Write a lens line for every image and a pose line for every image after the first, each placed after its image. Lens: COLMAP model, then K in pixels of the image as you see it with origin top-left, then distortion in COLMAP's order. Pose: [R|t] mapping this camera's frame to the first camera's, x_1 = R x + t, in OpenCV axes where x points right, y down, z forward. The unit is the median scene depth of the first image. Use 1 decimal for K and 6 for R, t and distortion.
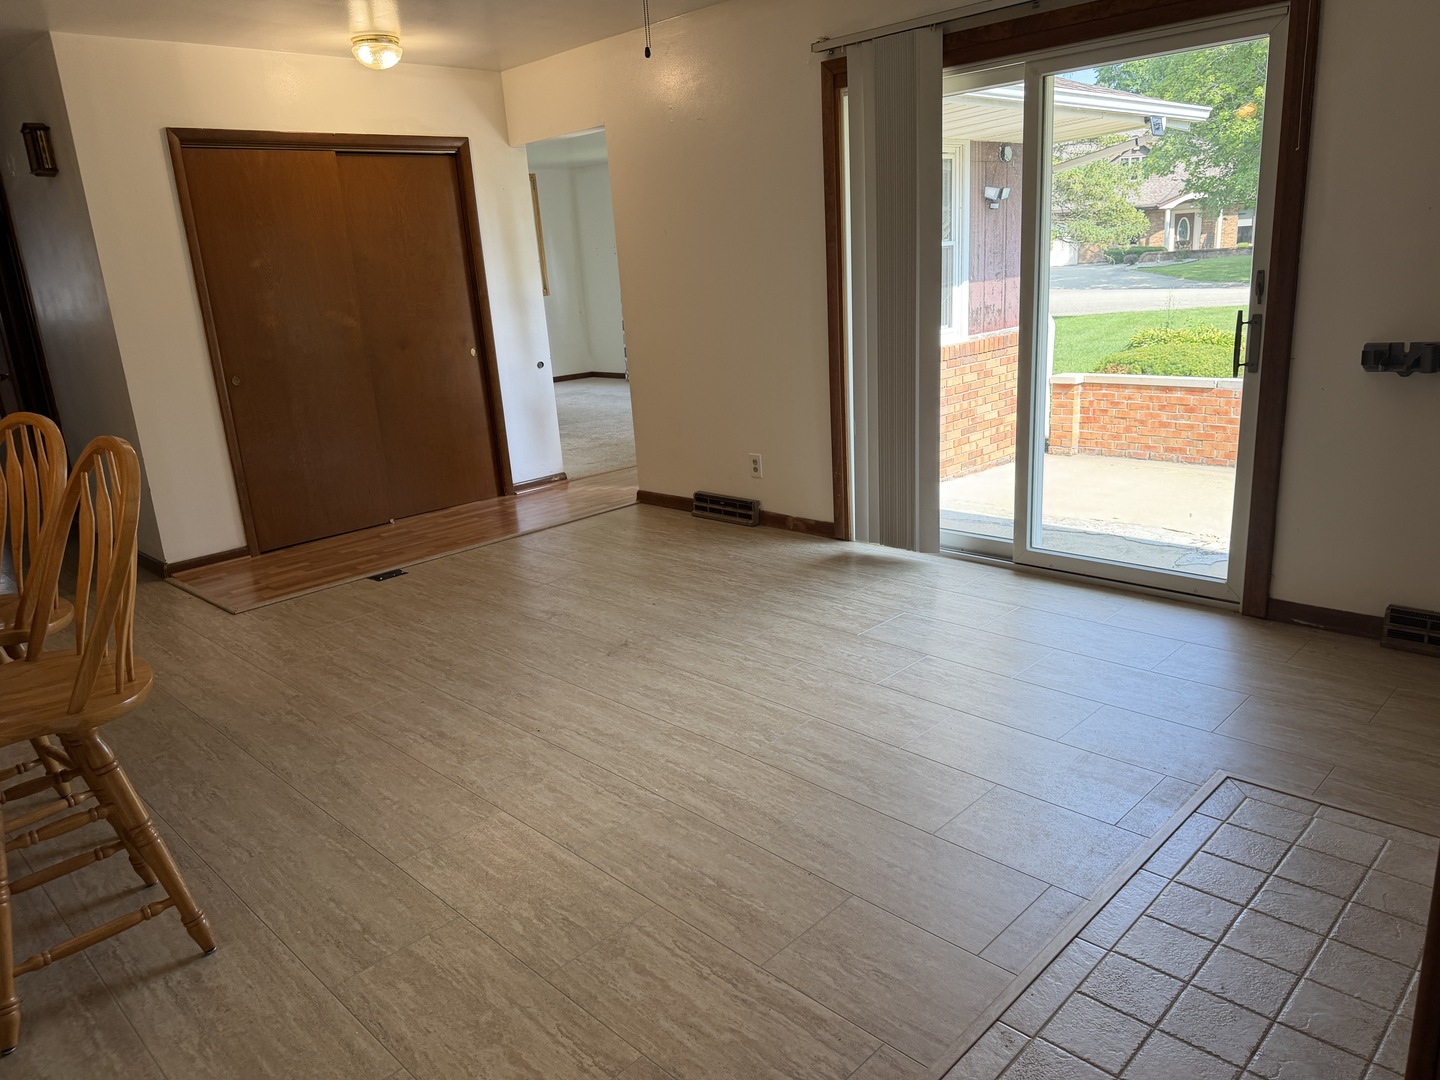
lens RADIAL K [[1000.7, 0, 721.3], [0, 1000.7, 545.4], [0, 0, 1]] dist [0.092032, -0.127596]
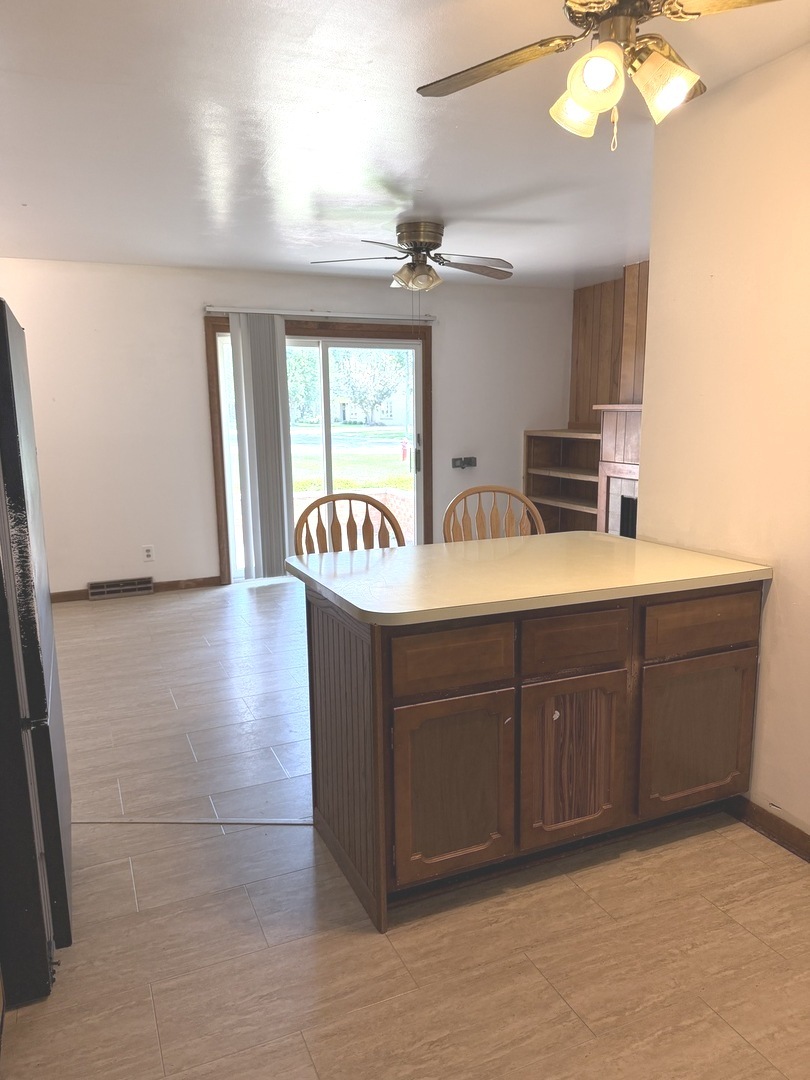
lens RADIAL K [[750.5, 0, 412.7], [0, 750.5, 530.1], [0, 0, 1]] dist [0.092032, -0.127596]
pose [[0.360770, -0.091127, 0.928192, -0.921034], [0.240730, 0.970591, 0.001722, -0.021563], [-0.901052, 0.222823, 0.372097, 0.230547]]
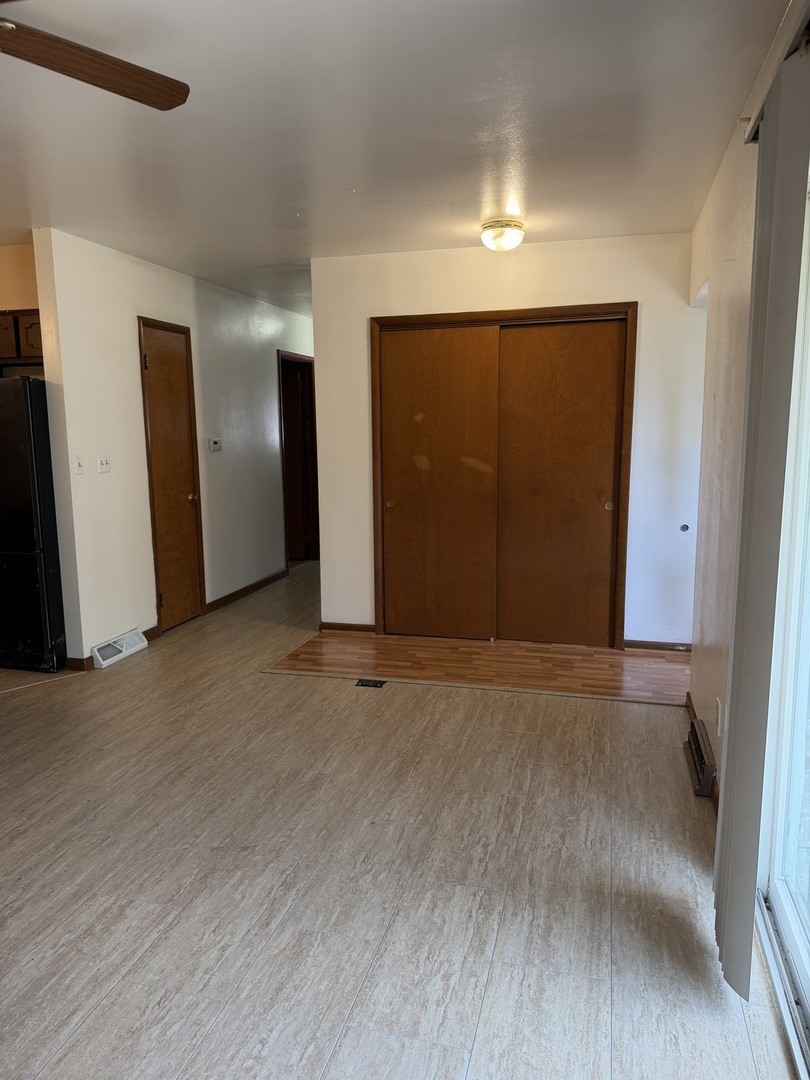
lens RADIAL K [[750.5, 0, 406.6], [0, 750.5, 549.8], [0, 0, 1]] dist [0.092032, -0.127596]
pose [[0.494744, 0.199503, -0.845829, 0.384399], [-0.255652, 0.963637, 0.077754, -0.192386], [0.830584, 0.177770, 0.527757, 0.533756]]
